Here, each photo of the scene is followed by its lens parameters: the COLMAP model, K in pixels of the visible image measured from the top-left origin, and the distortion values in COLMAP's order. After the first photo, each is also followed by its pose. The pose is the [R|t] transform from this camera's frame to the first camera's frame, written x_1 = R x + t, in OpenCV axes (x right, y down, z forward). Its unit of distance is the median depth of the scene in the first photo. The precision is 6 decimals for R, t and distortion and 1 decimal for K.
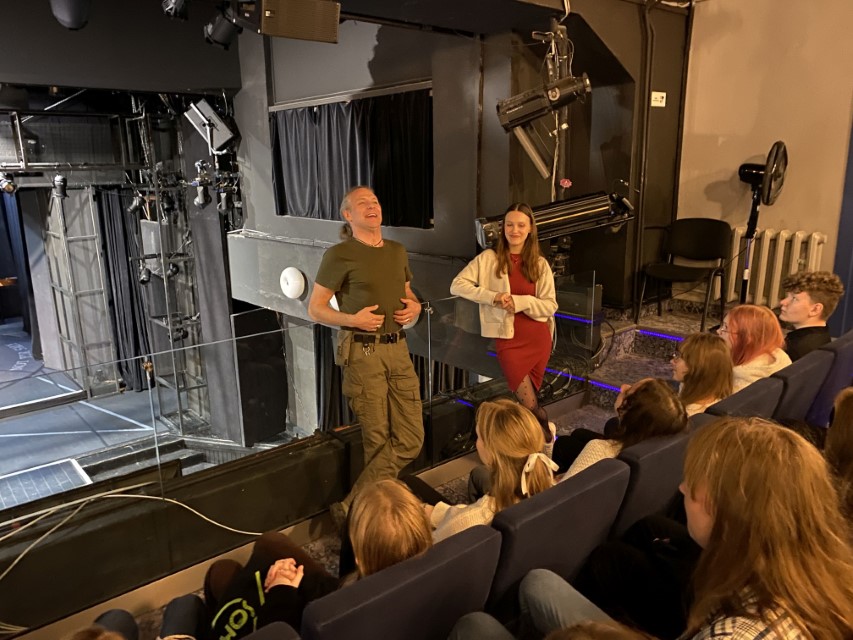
lens RADIAL K [[656.4, 0, 426.5], [0, 656.4, 320.0], [0, 0, 1]] dist [-0.039775, -0.004576]
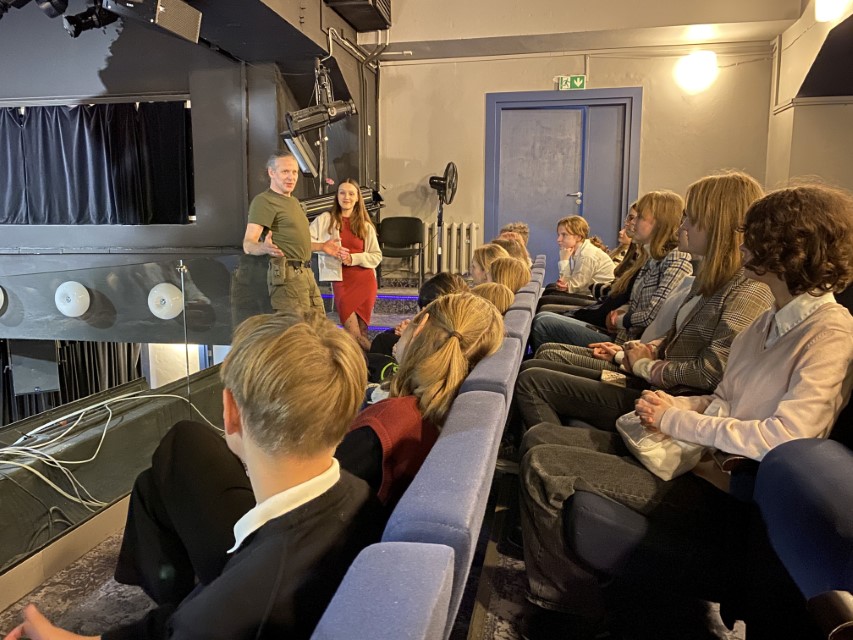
lens RADIAL K [[670.5, 0, 426.5], [0, 670.5, 320.0], [0, 0, 1]] dist [-0.000652, -0.006220]
pose [[0.767561, -0.061453, 0.638023, -0.482960], [0.136005, 0.988342, -0.068423, 0.174893], [-0.626381, 0.139293, 0.766971, -0.117416]]
